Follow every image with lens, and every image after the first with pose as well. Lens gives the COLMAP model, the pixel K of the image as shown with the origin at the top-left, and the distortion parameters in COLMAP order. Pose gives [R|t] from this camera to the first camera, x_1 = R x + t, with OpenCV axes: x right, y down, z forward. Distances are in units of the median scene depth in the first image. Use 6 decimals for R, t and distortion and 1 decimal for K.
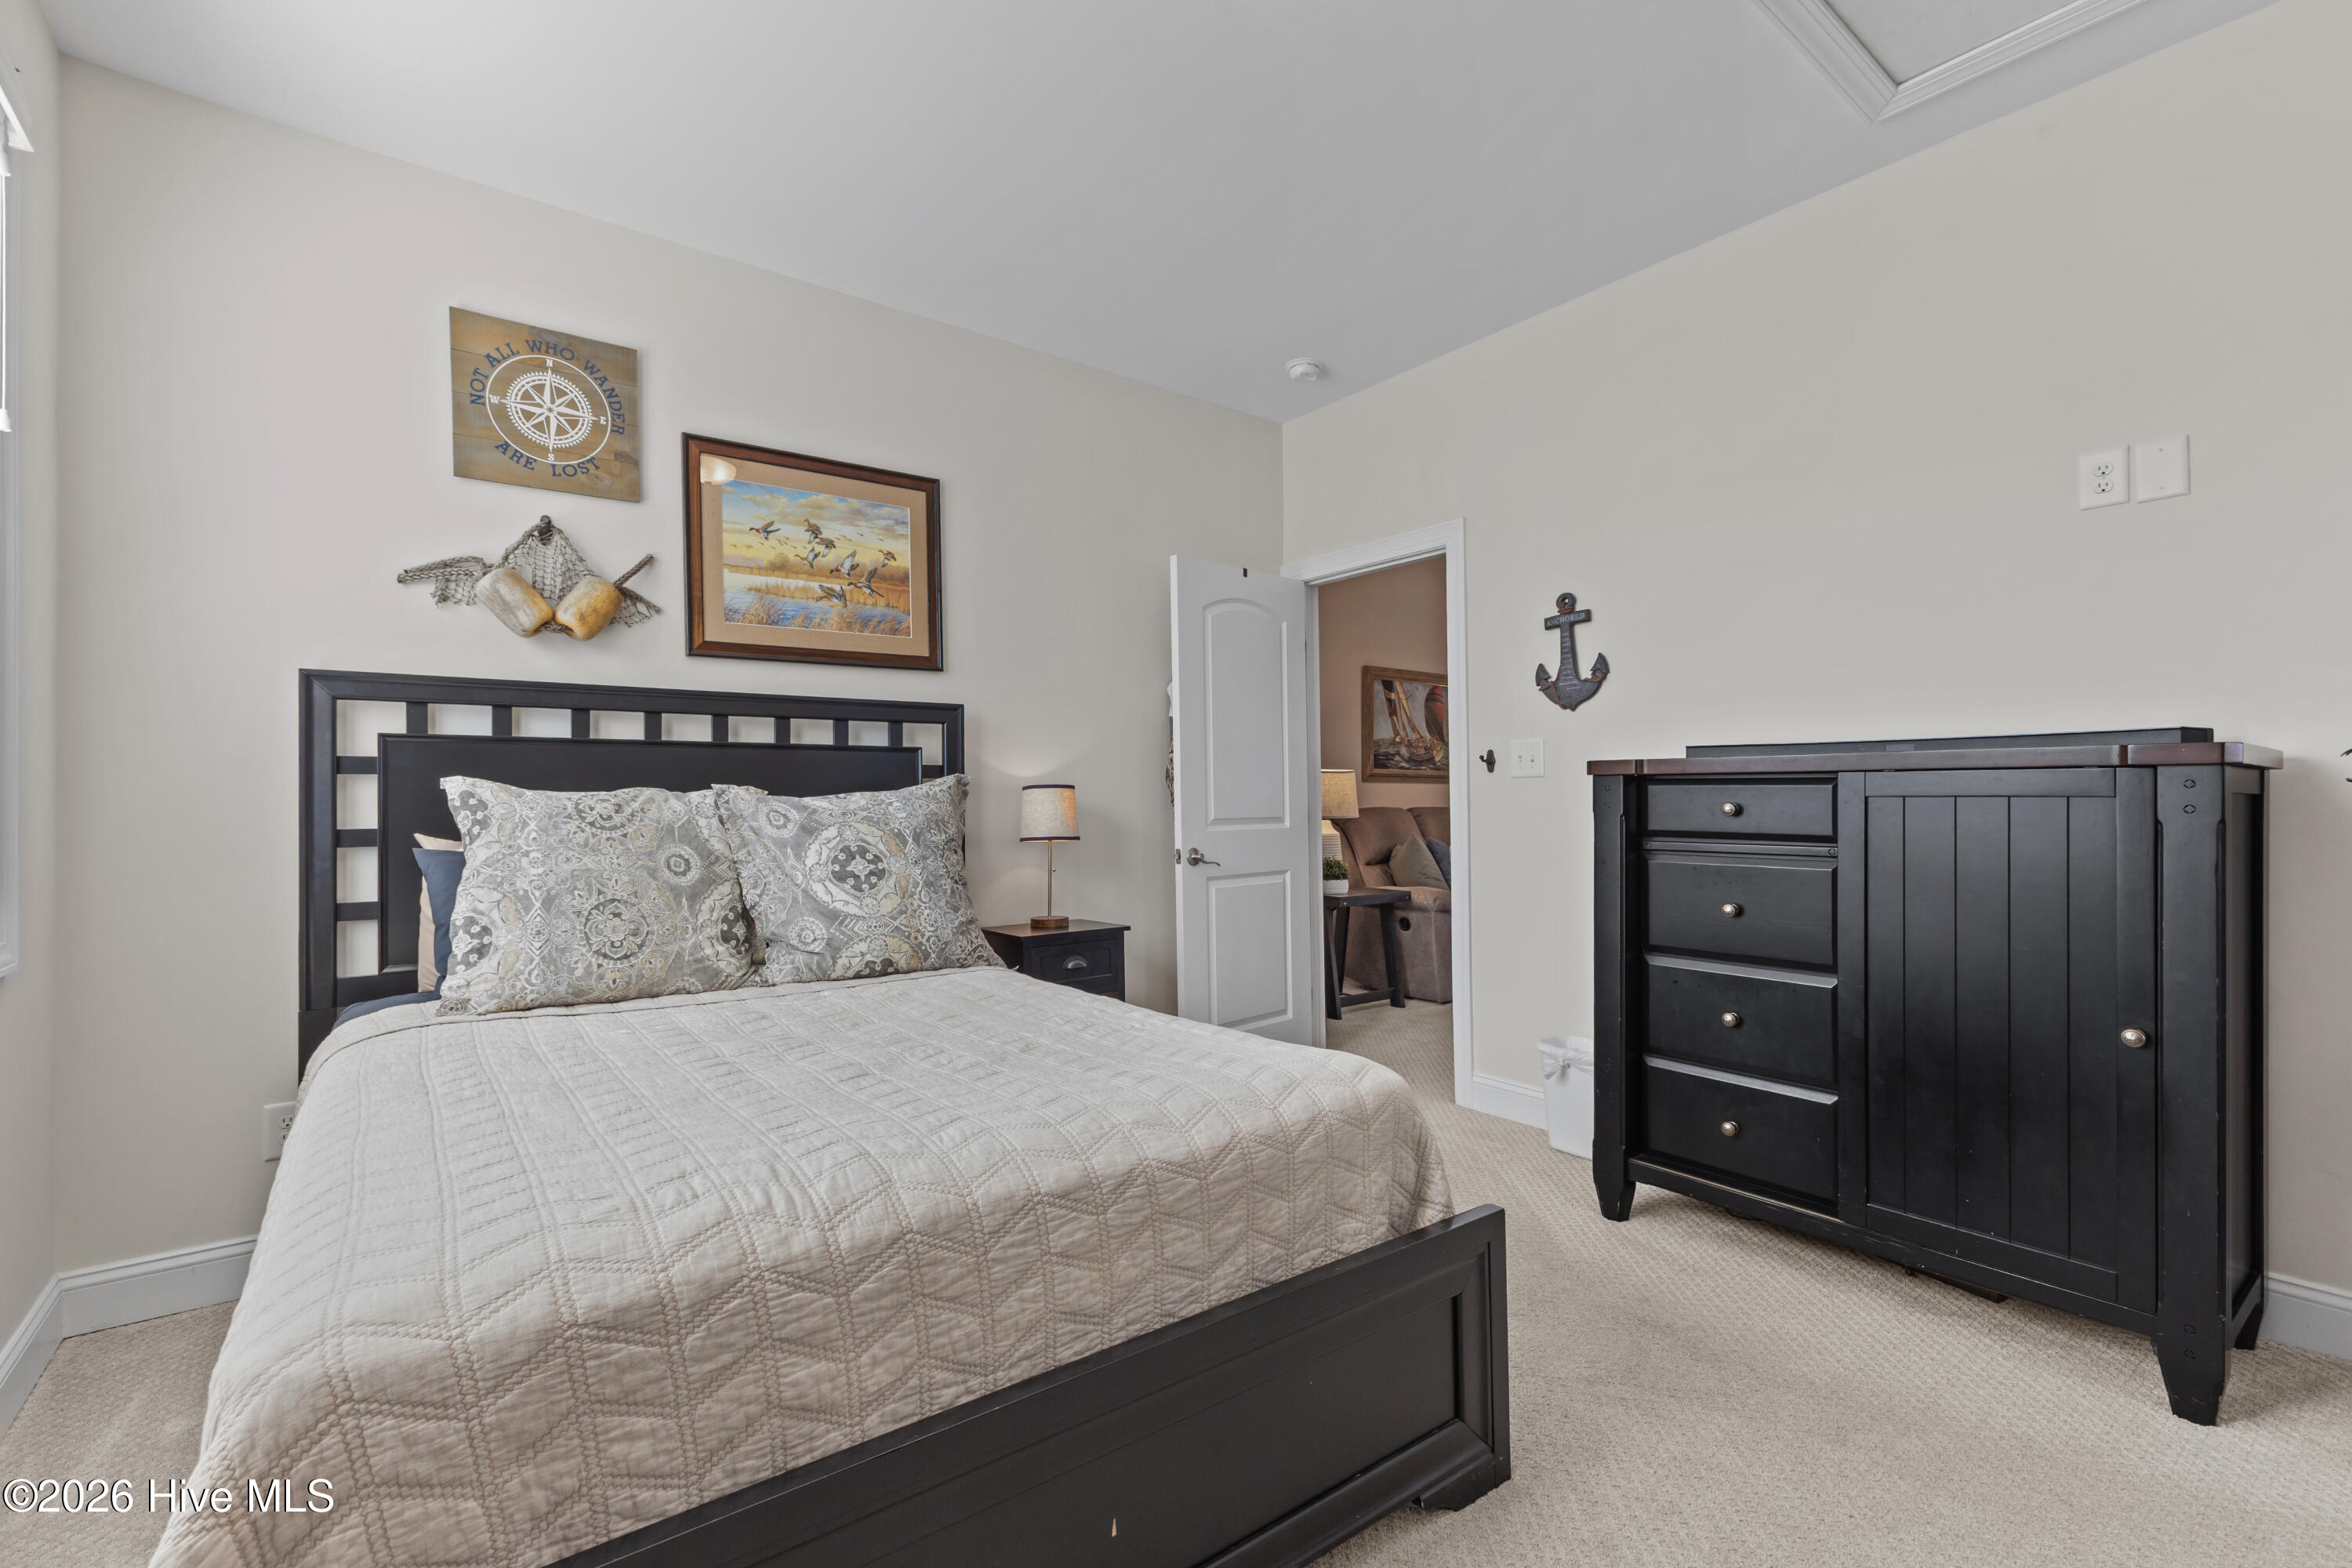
lens RADIAL K [[1026.5, 0, 1176.5], [0, 1026.5, 796.5], [0, 0, 1]] dist [0.011995, -0.000694]
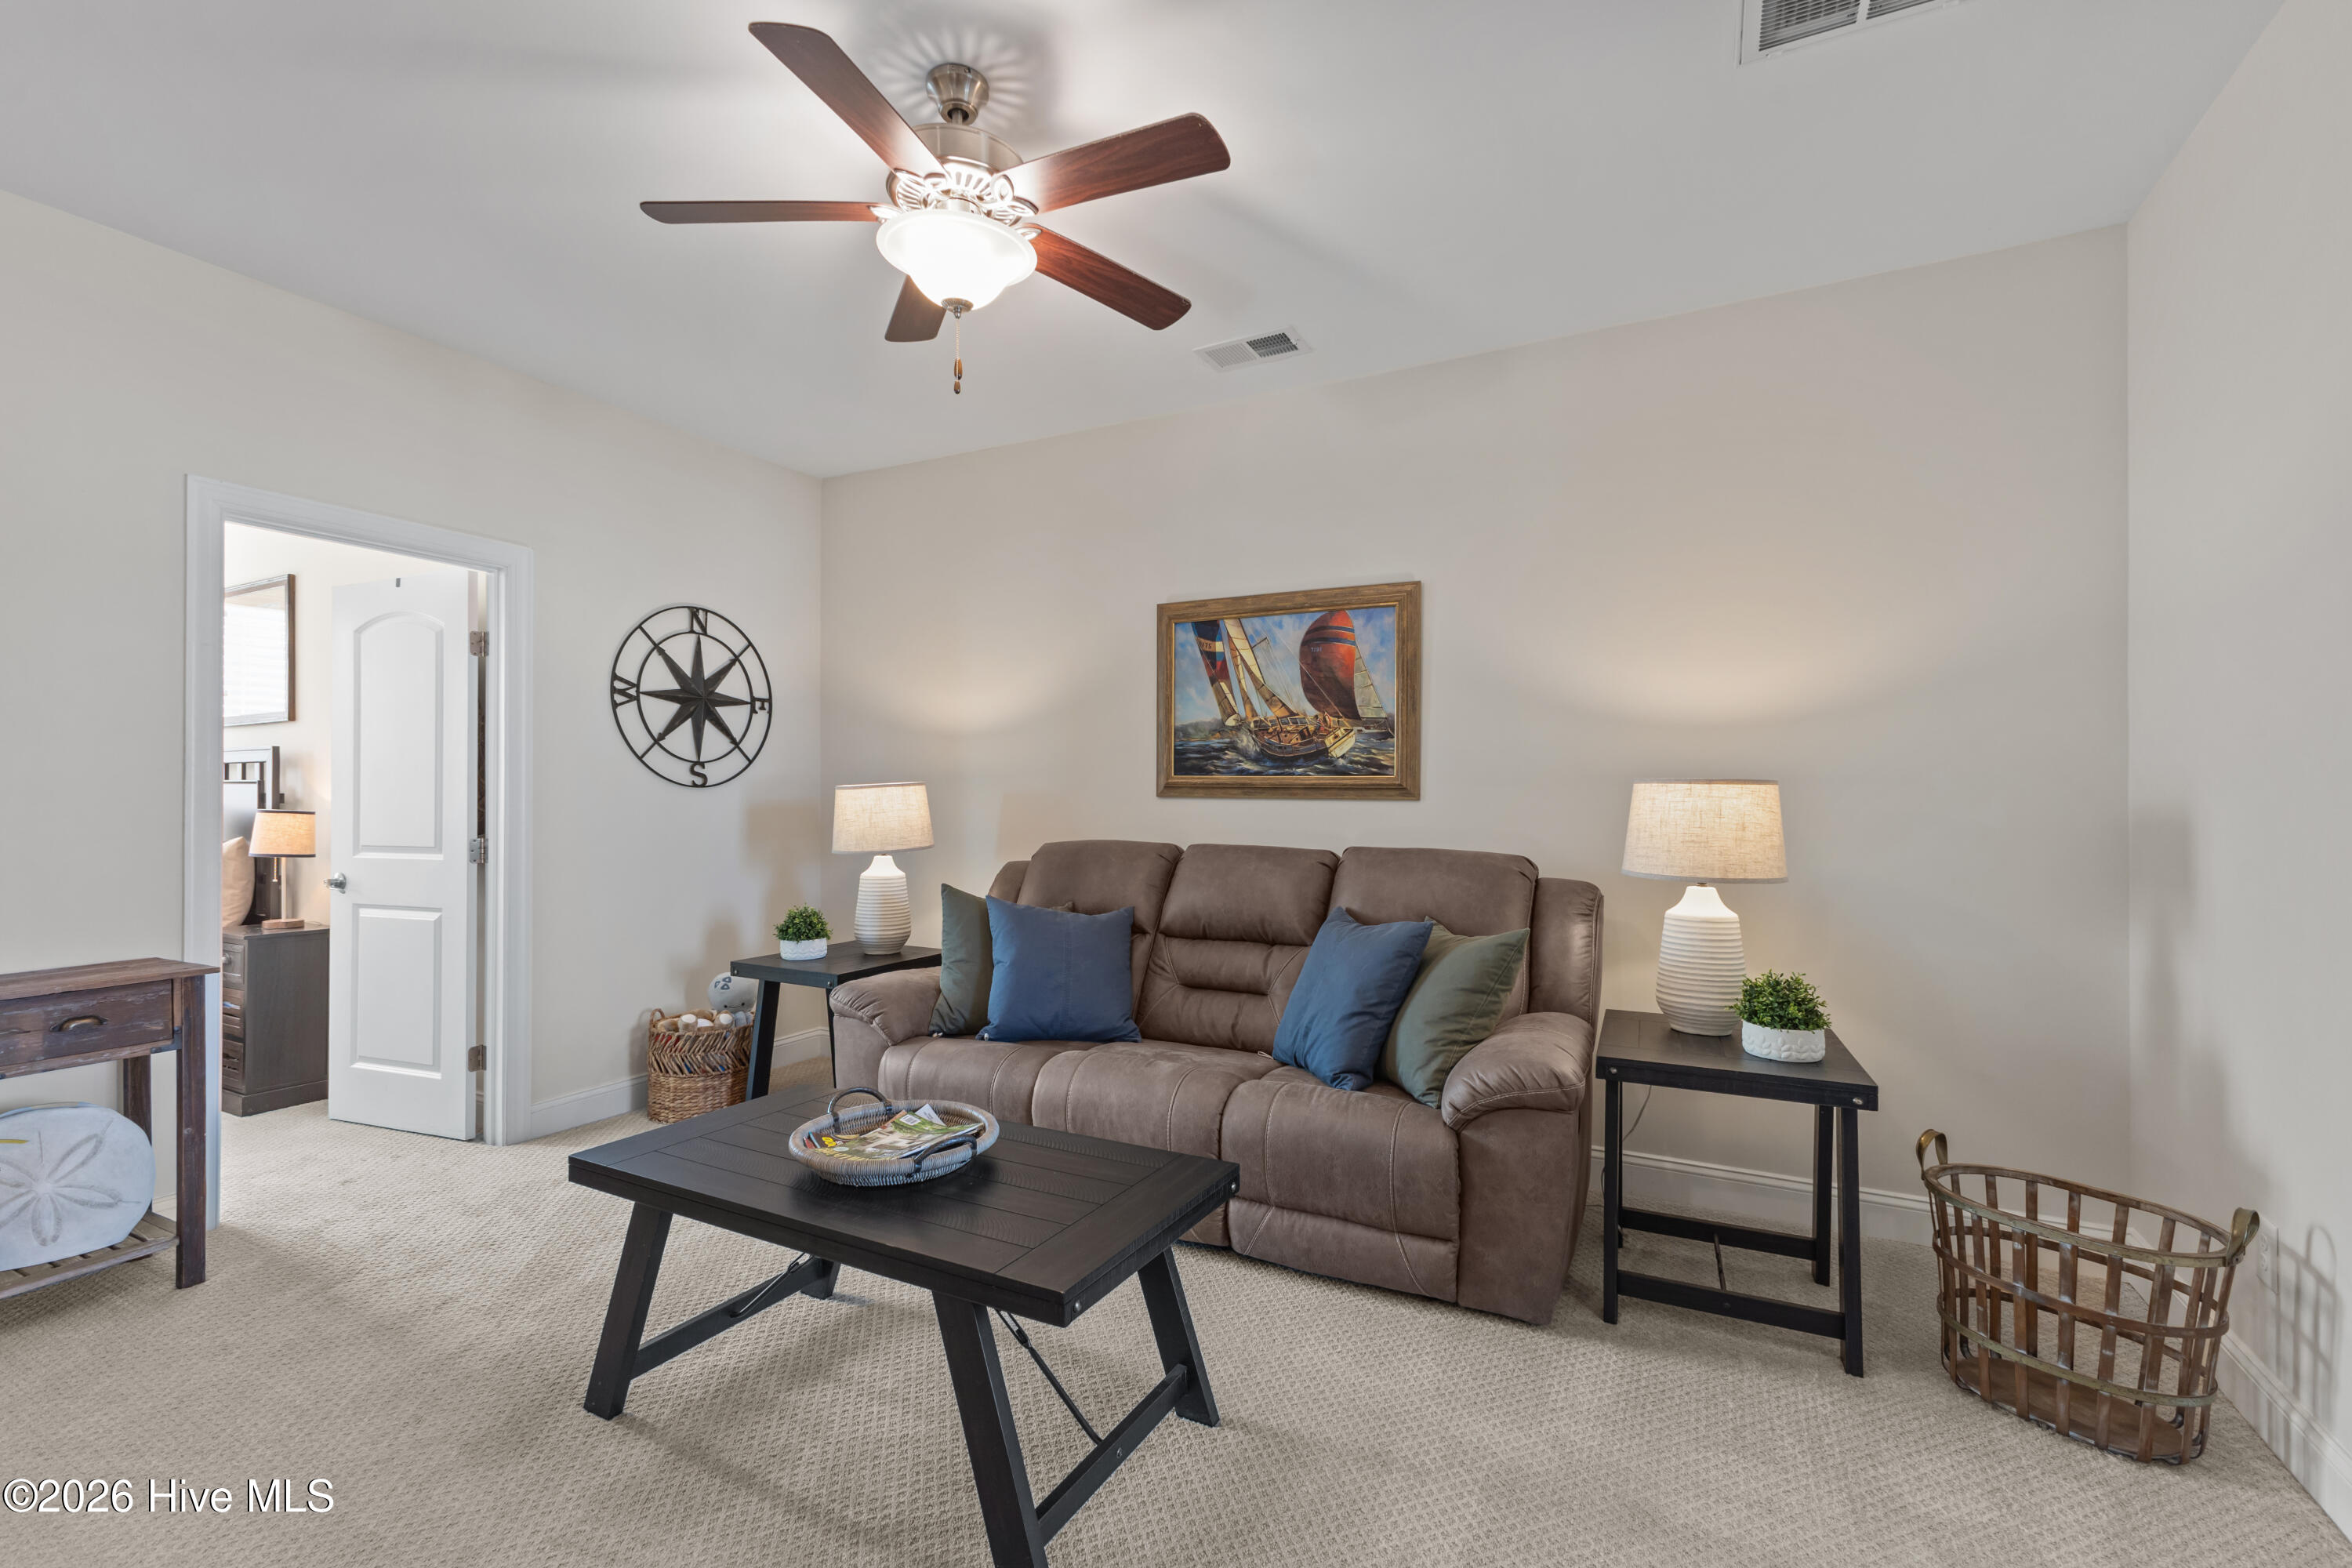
lens RADIAL K [[1026.5, 0, 1151.3], [0, 1026.5, 792.0], [0, 0, 1]] dist [0.011995, -0.000694]
pose [[0.405180, 0.005415, -0.914221, 0.716989], [-0.004120, 0.999983, 0.004097, -0.019326], [0.914228, 0.002107, 0.405196, 0.734342]]
